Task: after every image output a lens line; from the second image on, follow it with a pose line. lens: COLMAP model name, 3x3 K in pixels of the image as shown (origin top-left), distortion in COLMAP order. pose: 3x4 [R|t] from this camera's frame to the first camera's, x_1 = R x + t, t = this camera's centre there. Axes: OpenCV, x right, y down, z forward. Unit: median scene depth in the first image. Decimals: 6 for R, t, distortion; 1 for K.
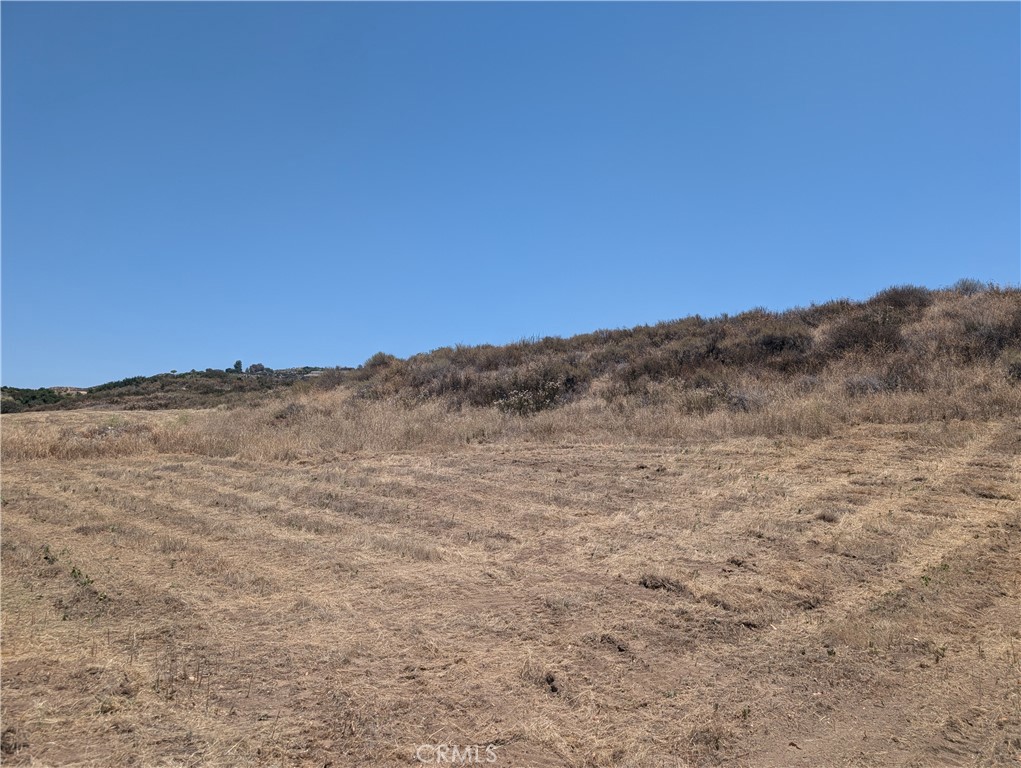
lens RADIAL K [[735.1, 0, 522.1], [0, 735.1, 387.1], [0, 0, 1]] dist [0.023984, -0.024058]
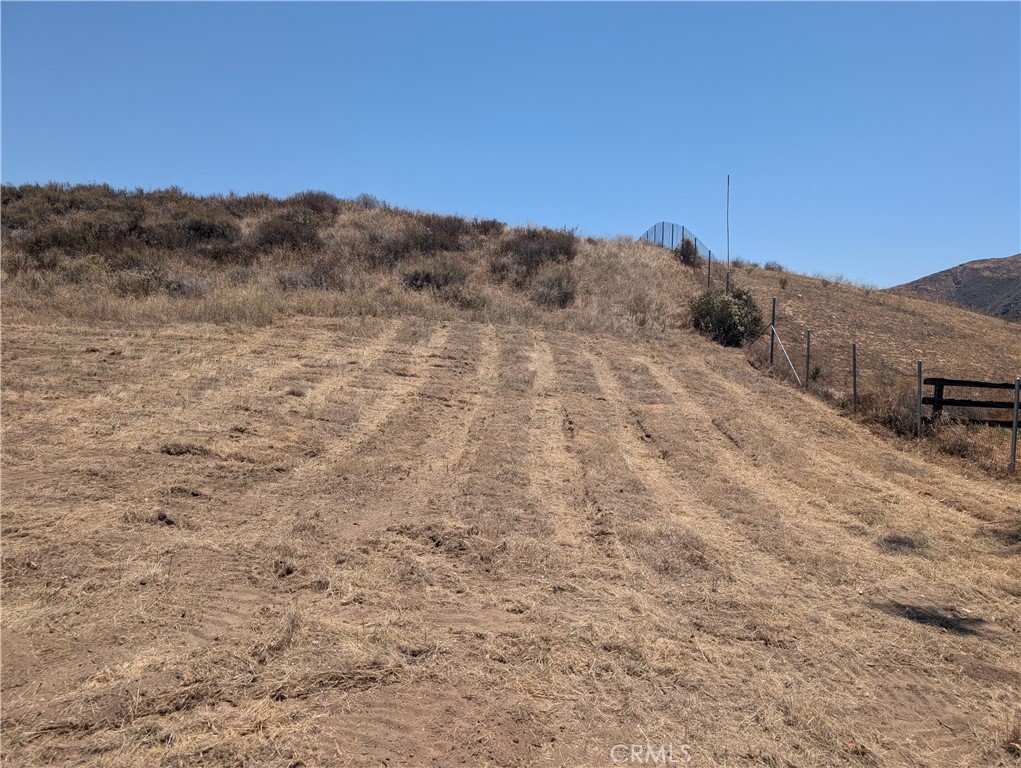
lens RADIAL K [[735.1, 0, 522.1], [0, 735.1, 387.1], [0, 0, 1]] dist [0.023984, -0.024058]
pose [[0.712575, -0.019625, 0.701321, -0.099985], [-0.086735, 0.989477, 0.115815, -0.003291], [-0.696214, -0.143356, 0.703374, -0.064889]]
